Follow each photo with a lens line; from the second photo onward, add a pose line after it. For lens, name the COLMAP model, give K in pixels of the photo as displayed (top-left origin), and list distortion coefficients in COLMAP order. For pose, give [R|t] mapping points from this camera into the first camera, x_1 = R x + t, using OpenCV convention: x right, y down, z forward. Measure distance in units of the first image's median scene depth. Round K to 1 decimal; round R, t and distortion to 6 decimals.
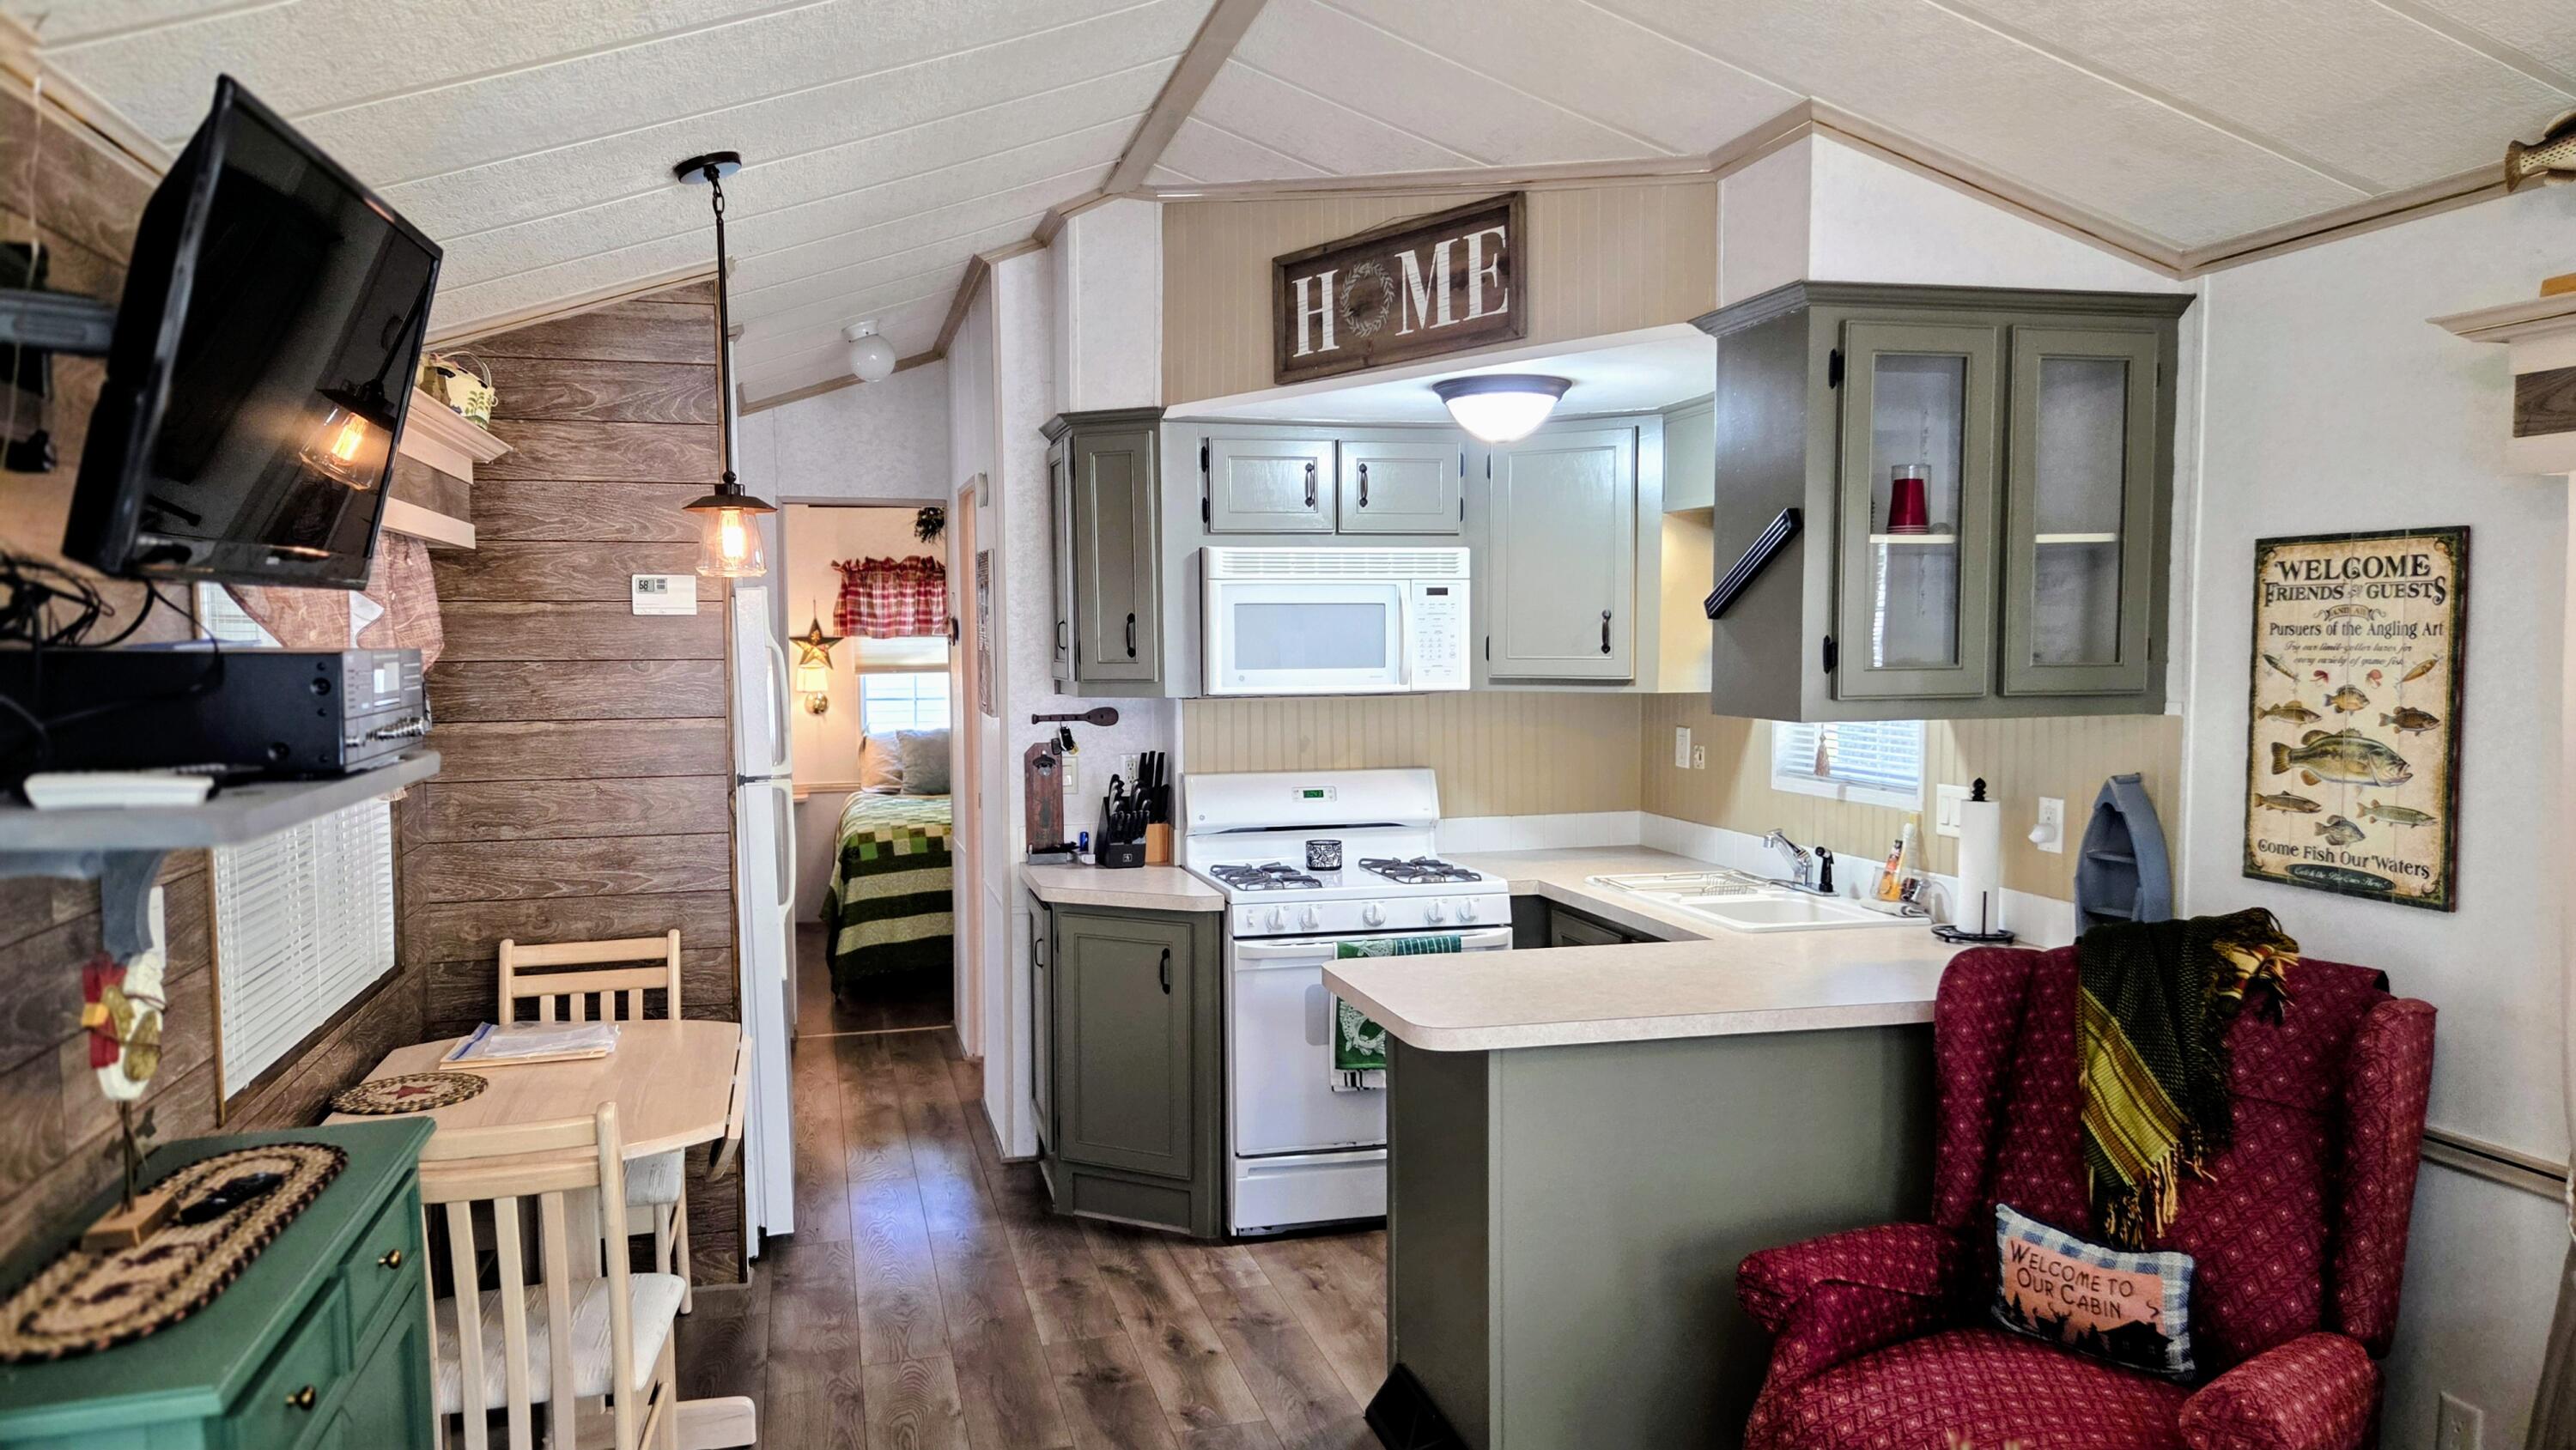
lens RADIAL K [[1752.9, 0, 1282.2], [0, 1752.9, 720.1], [0, 0, 1]] dist [0.070781, -0.058477]
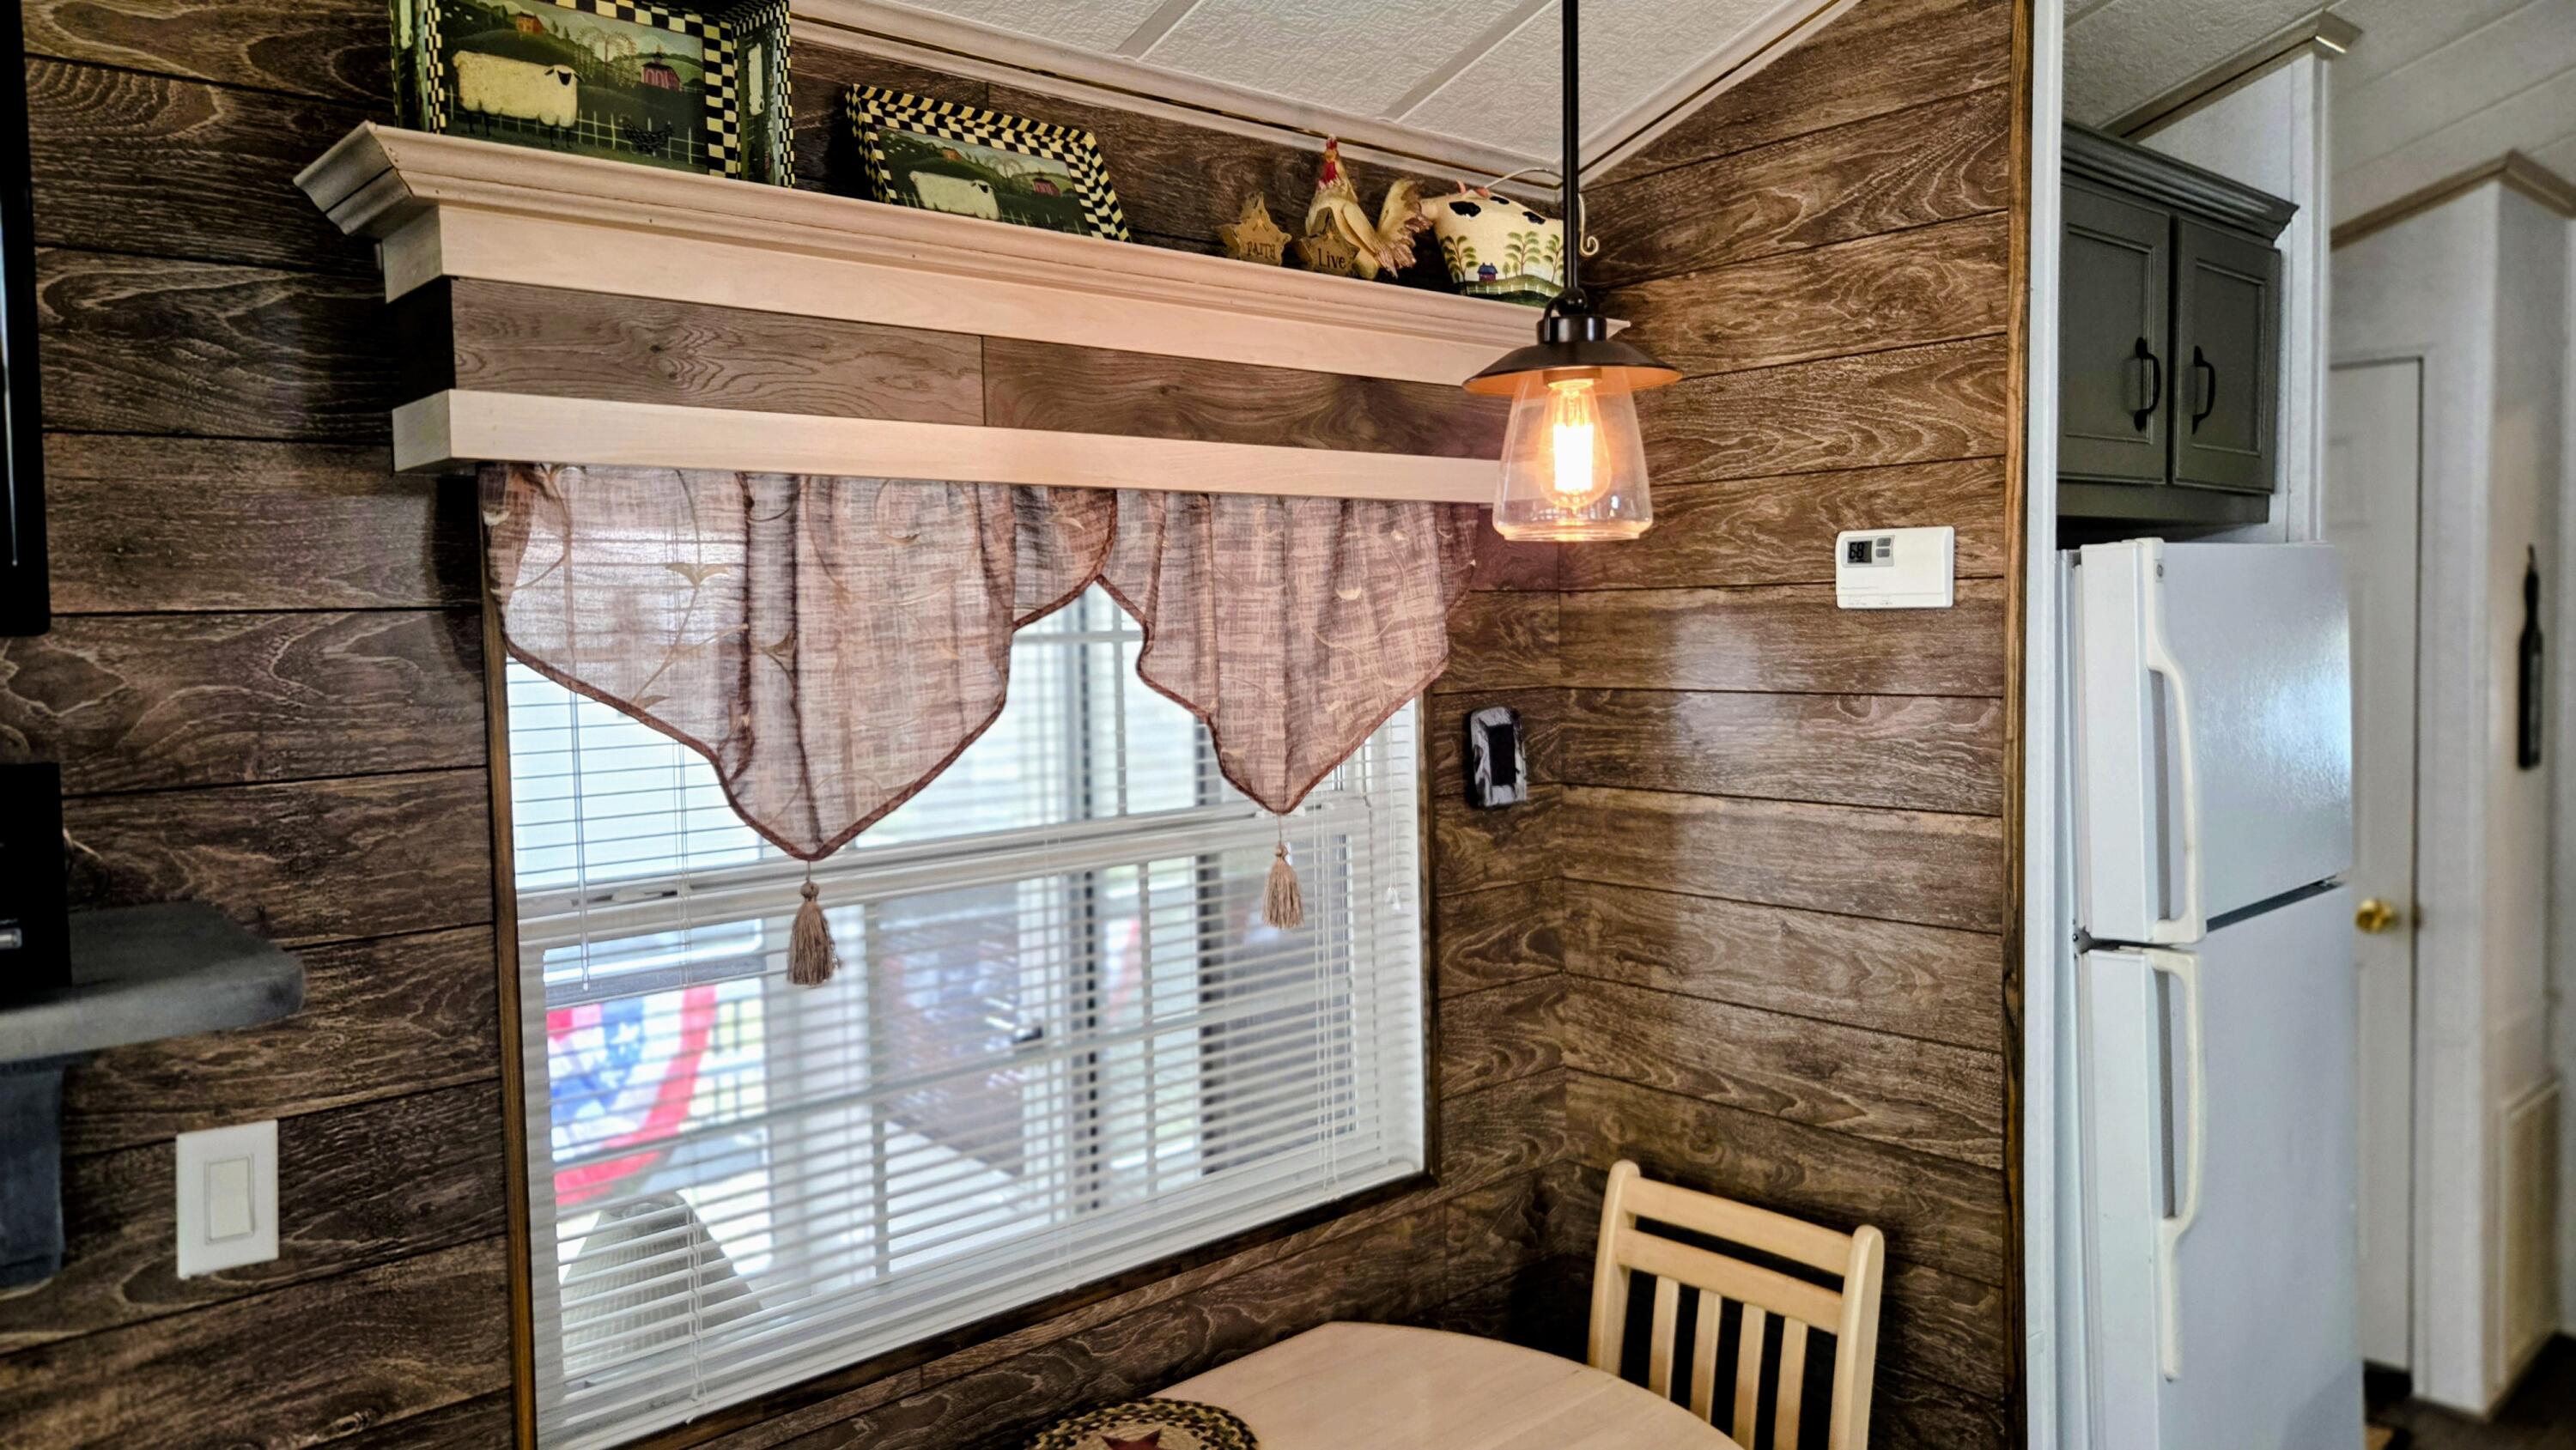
lens RADIAL K [[1752.9, 0, 1282.2], [0, 1752.9, 720.1], [0, 0, 1]] dist [0.070781, -0.058477]
pose [[0.448570, 0.050780, -0.892304, 0.028970], [-0.025845, 0.998704, 0.043843, -0.044700], [0.893374, 0.003395, 0.449301, 0.609235]]
